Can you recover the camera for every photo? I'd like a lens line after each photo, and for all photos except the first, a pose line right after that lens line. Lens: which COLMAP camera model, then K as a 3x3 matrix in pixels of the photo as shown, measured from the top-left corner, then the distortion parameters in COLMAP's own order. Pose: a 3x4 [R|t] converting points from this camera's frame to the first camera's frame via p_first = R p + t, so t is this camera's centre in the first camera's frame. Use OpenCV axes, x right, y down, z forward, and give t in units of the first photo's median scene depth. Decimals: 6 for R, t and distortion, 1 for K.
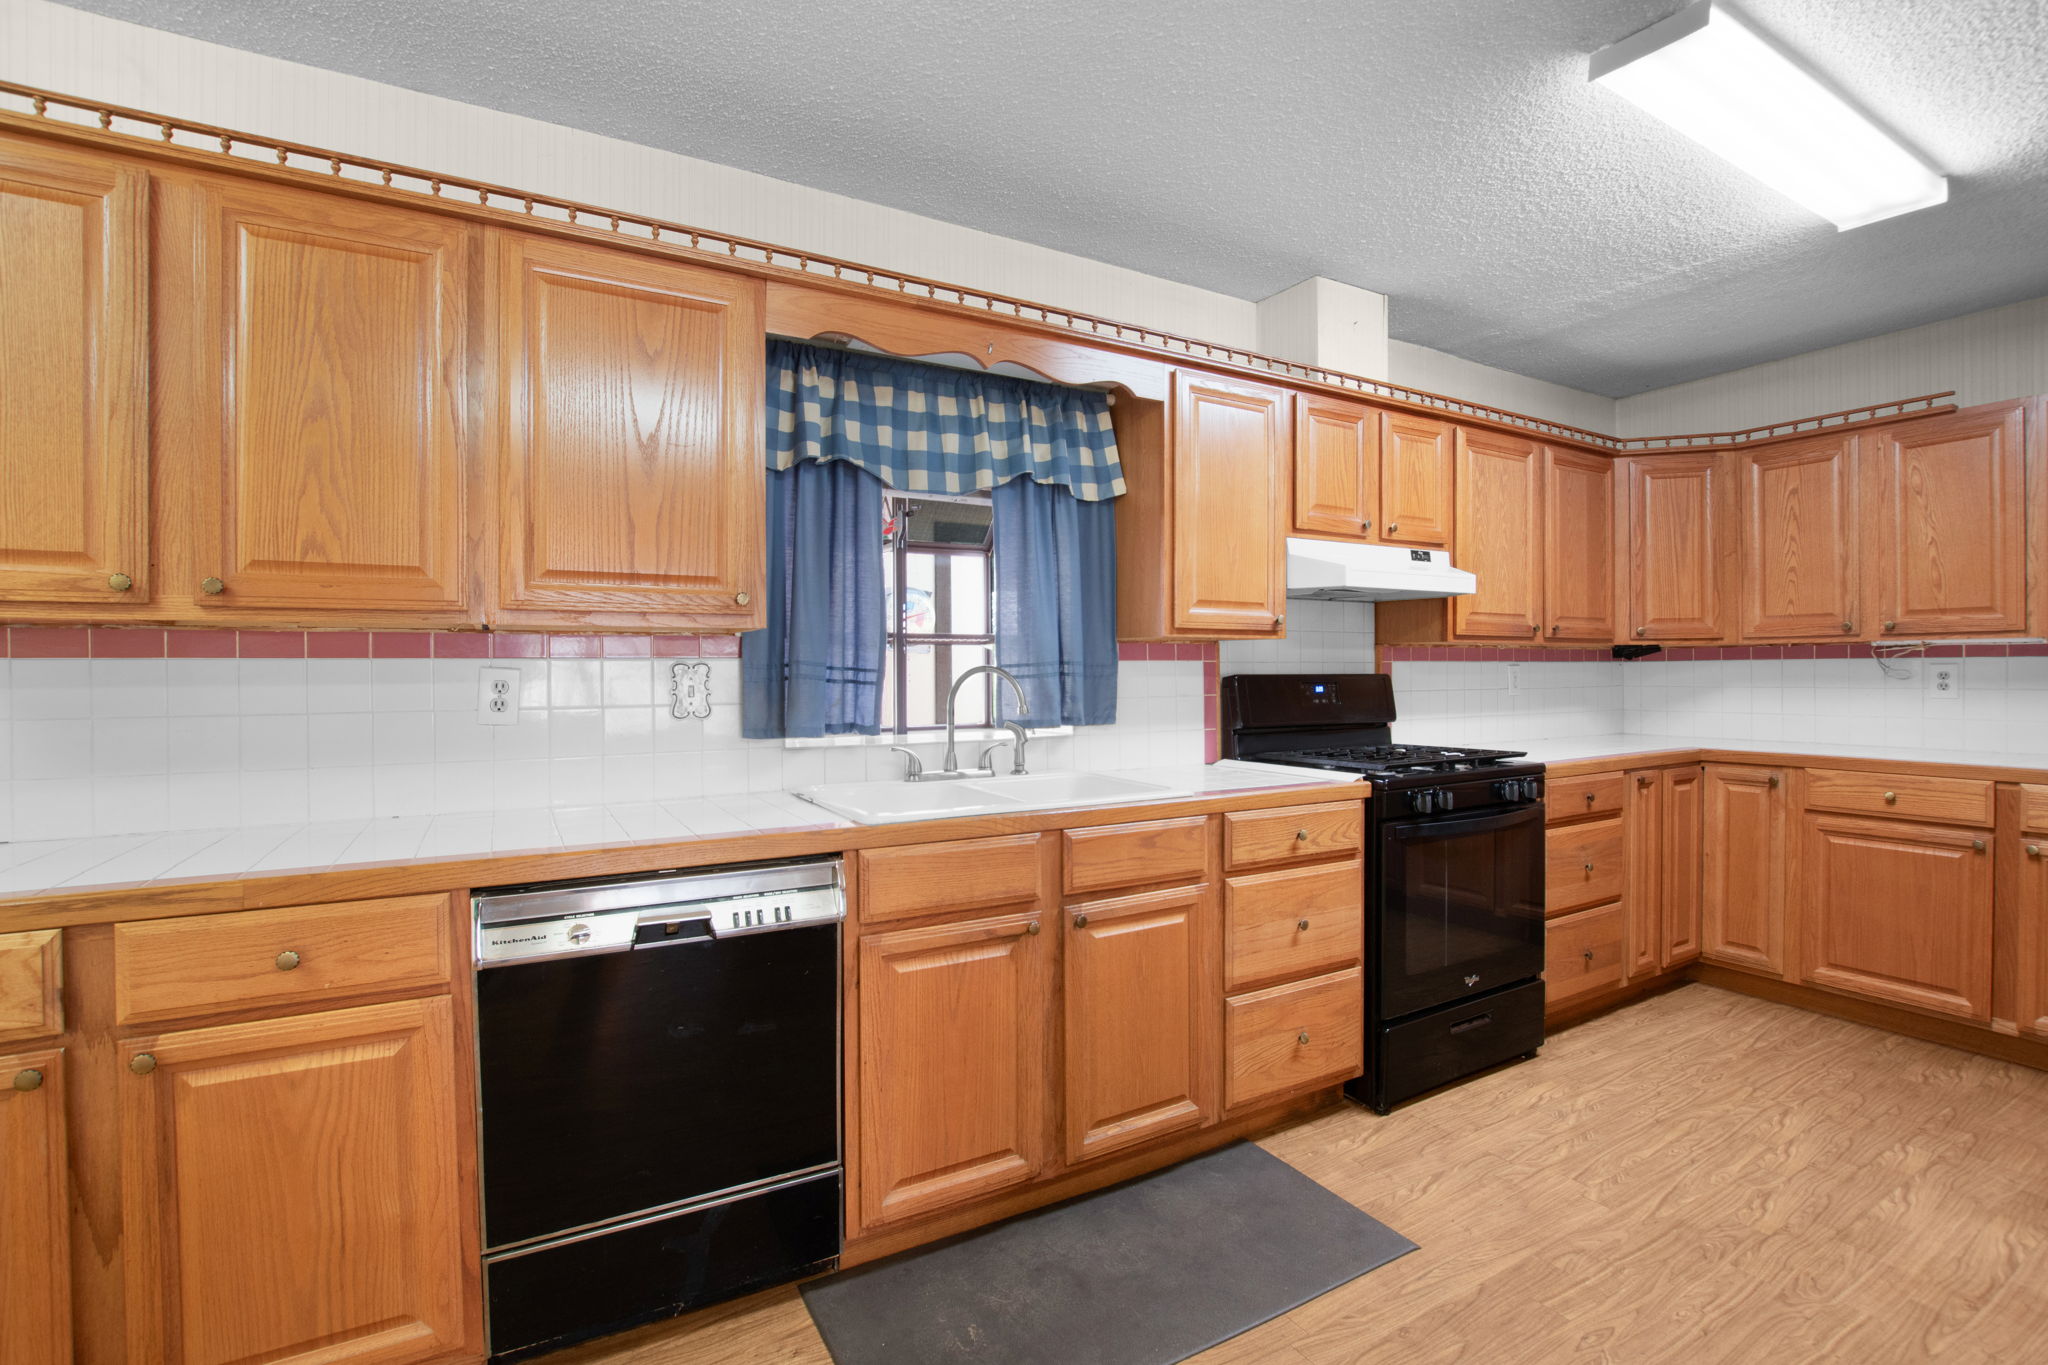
lens RADIAL K [[933.2, 0, 1024.9], [0, 933.2, 680.5], [0, 0, 1]] dist [-0.031190, 0.000475]
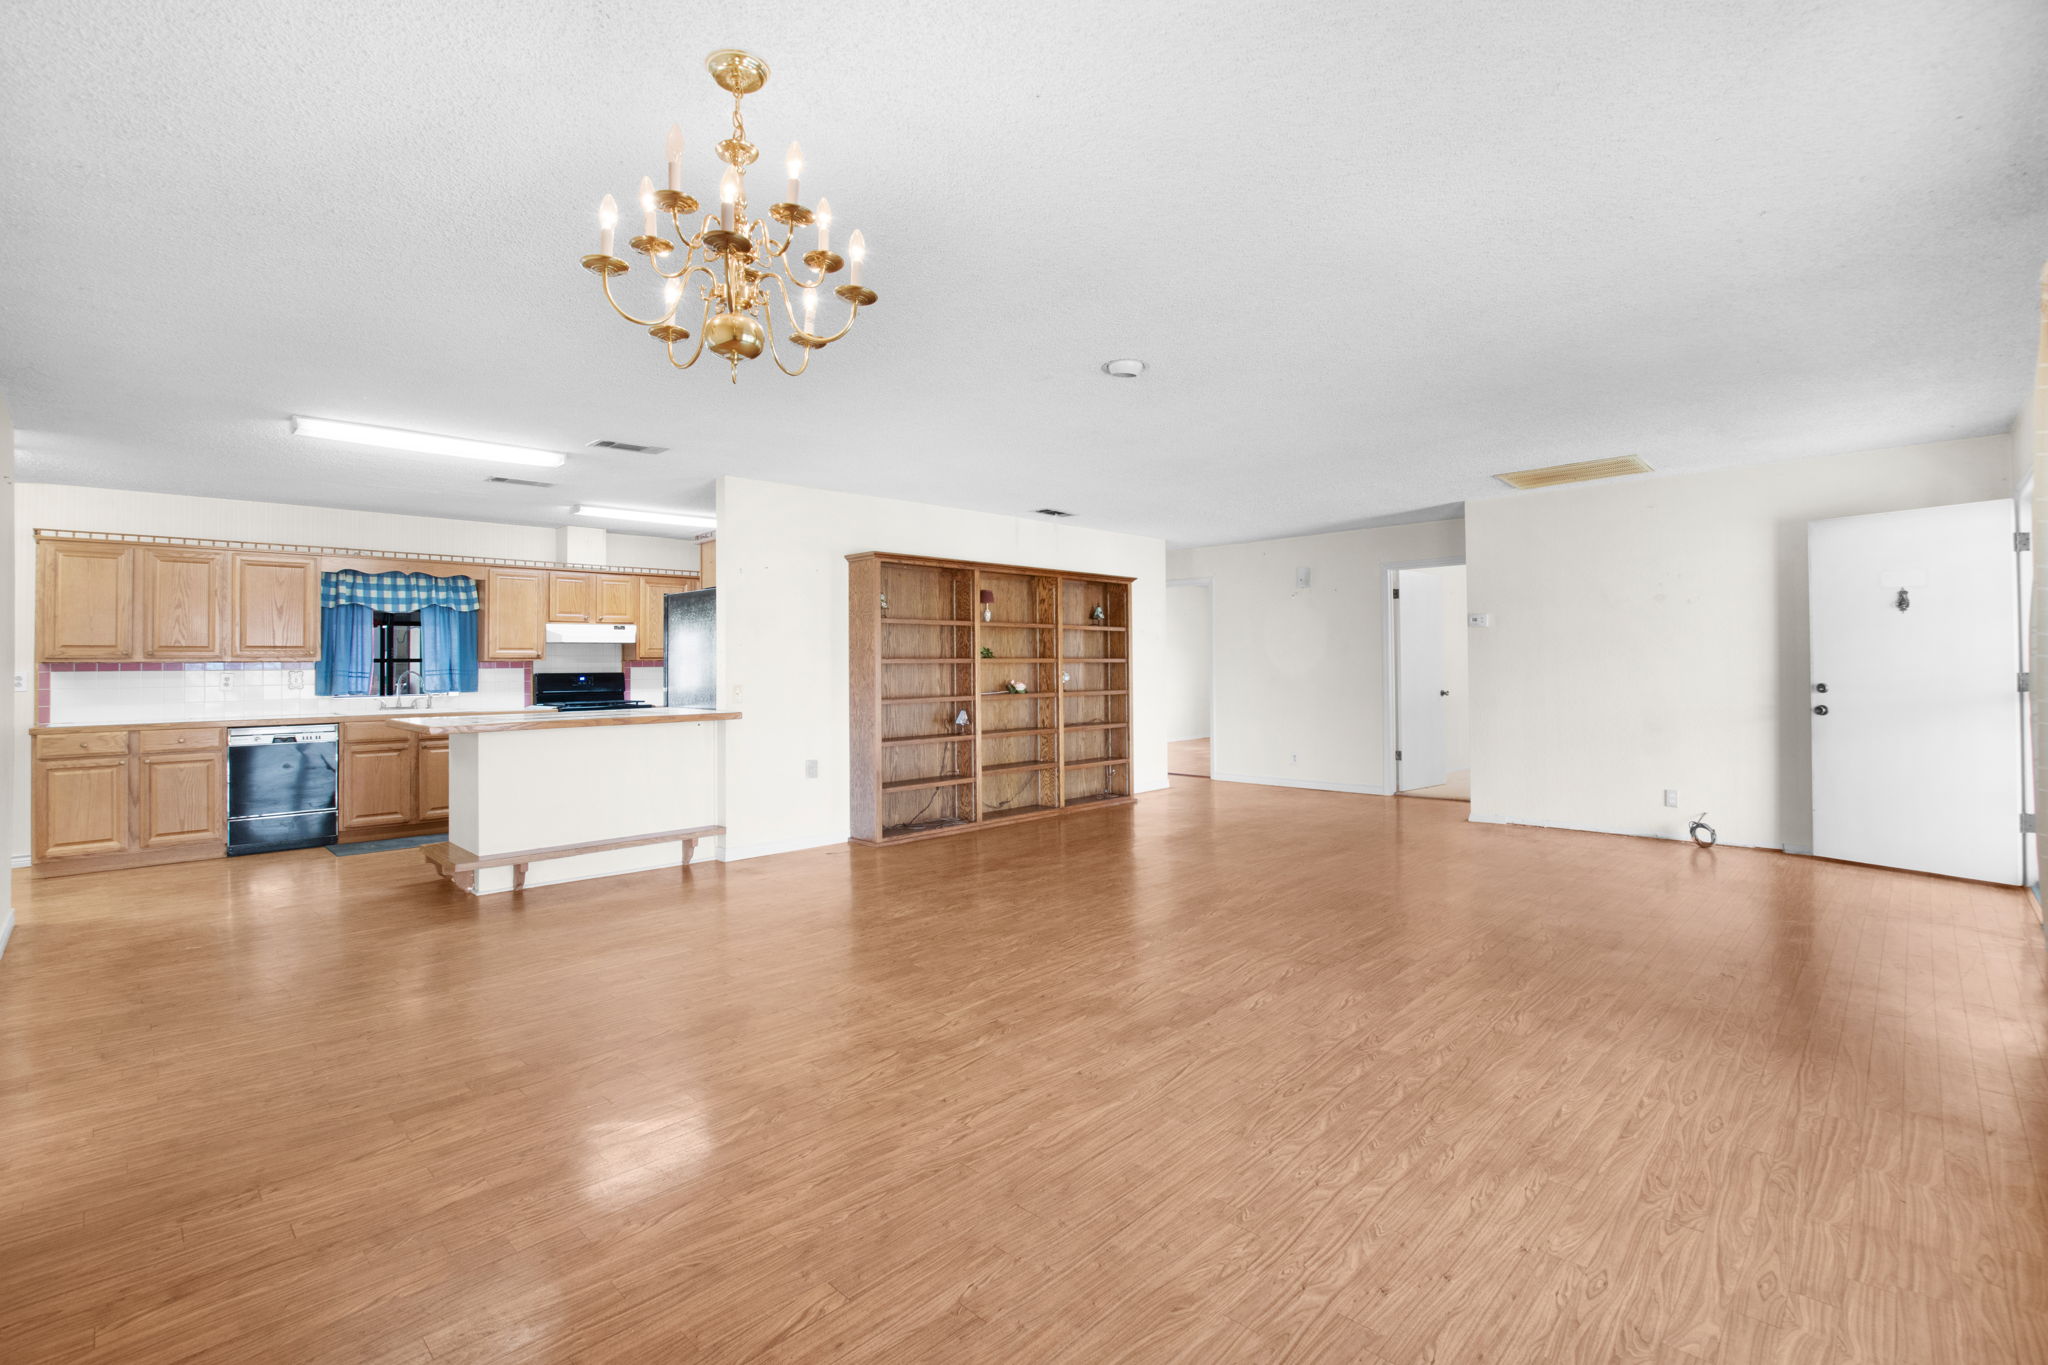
lens RADIAL K [[933.2, 0, 1022.0], [0, 933.2, 649.8], [0, 0, 1]] dist [-0.031190, 0.000475]
pose [[0.960370, 0.002375, 0.278718, 1.019845], [0.004397, 0.999710, -0.023669, -0.006113], [-0.278694, 0.023957, 0.960081, -2.383743]]
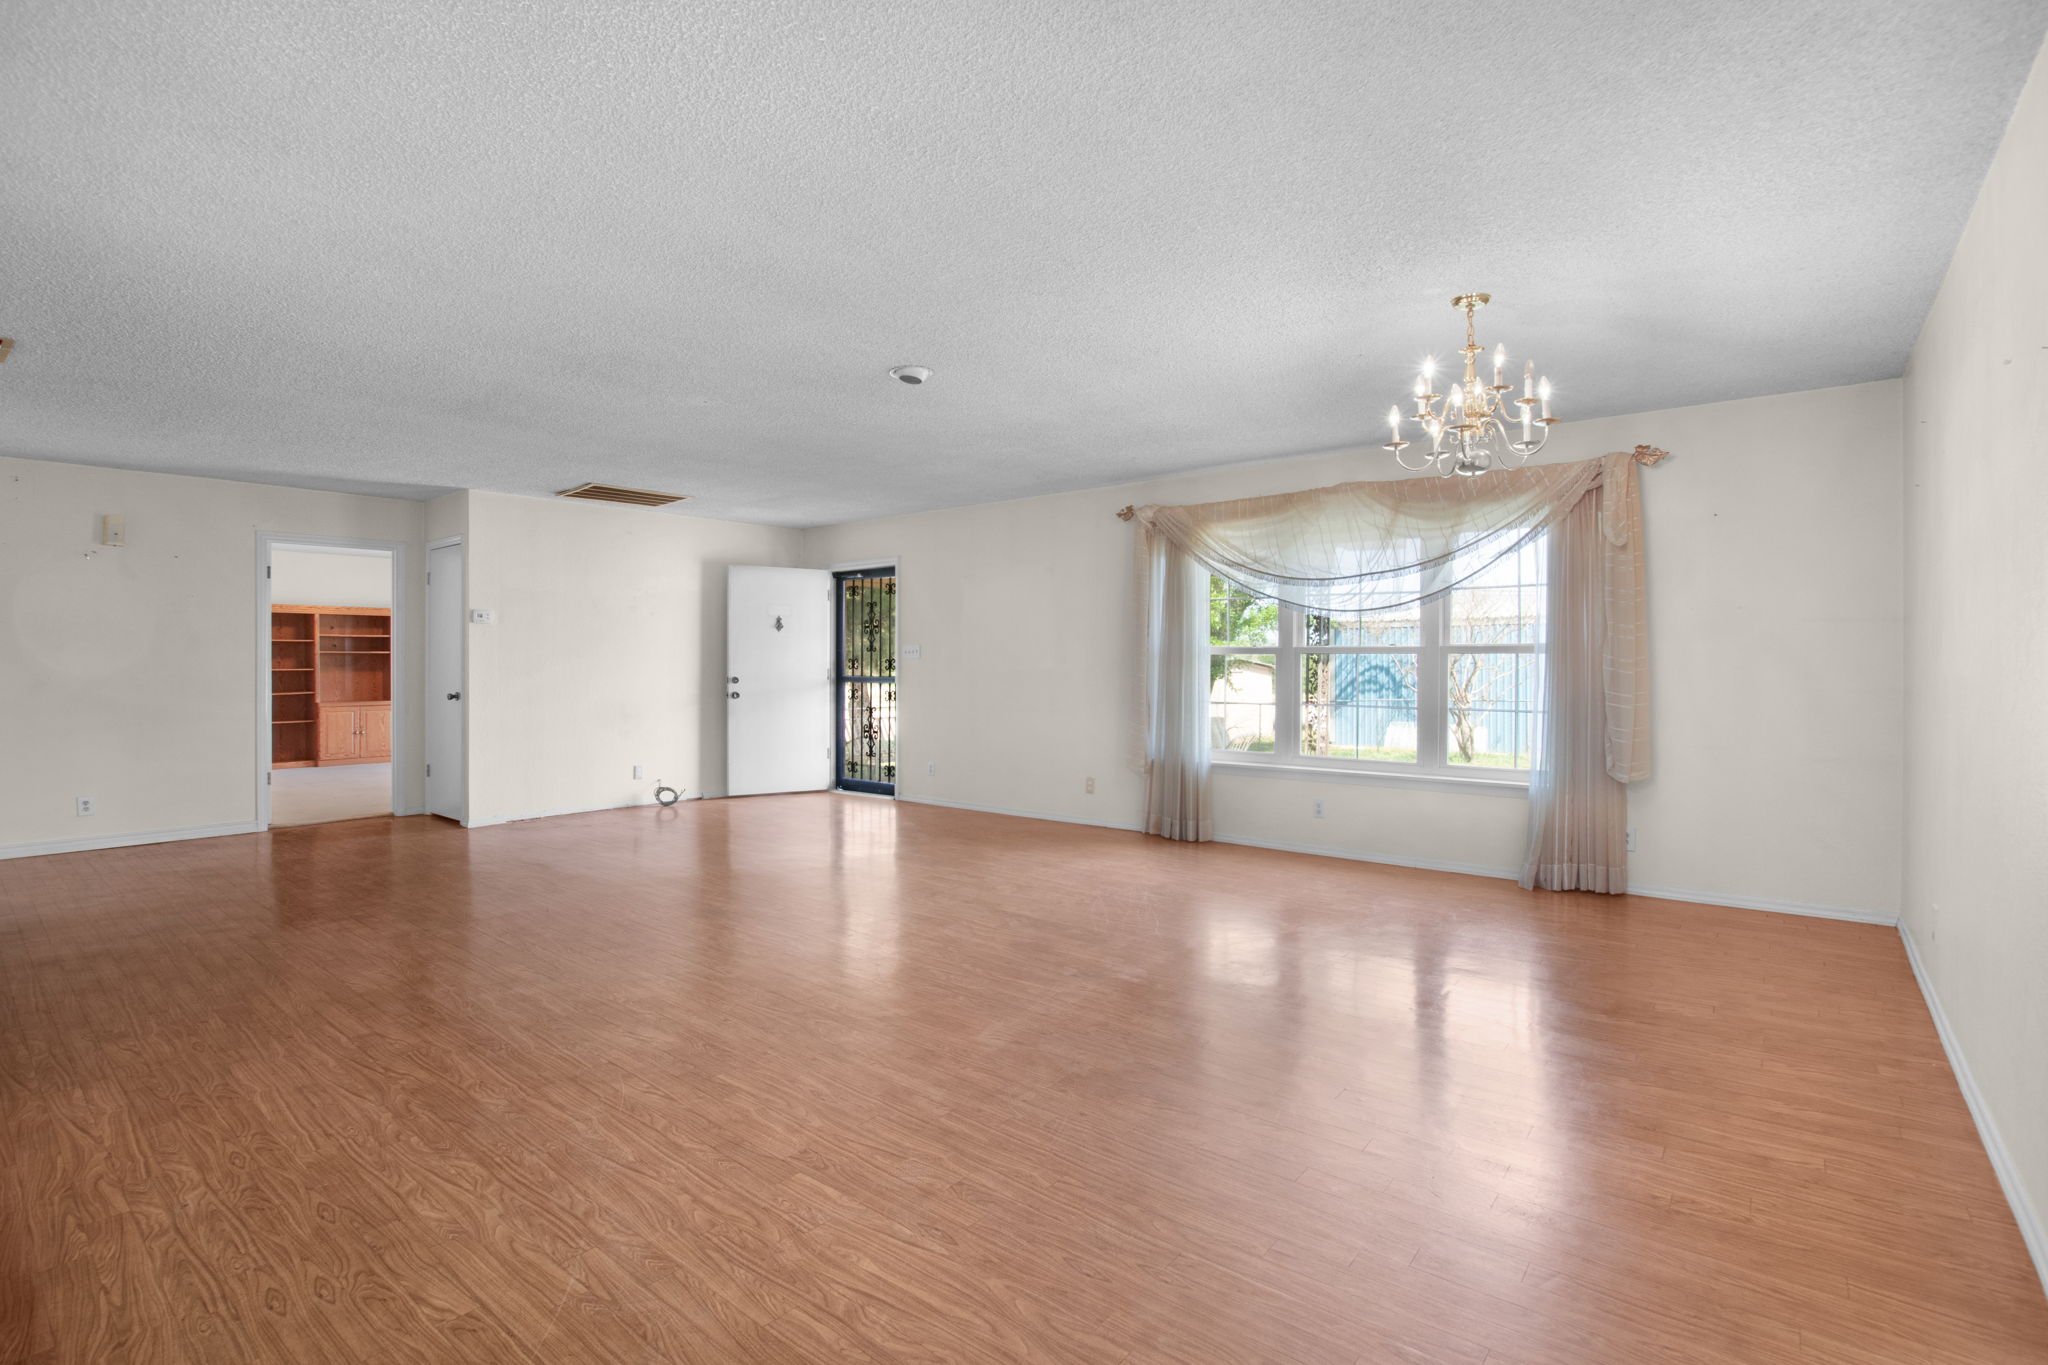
lens RADIAL K [[933.2, 0, 1030.6], [0, 933.2, 684.9], [0, 0, 1]] dist [-0.031190, 0.000475]
pose [[-0.371501, -0.017225, 0.928273, -2.075343], [0.008461, 0.999724, 0.021937, 0.001428], [-0.928394, 0.016004, -0.371253, 3.432753]]
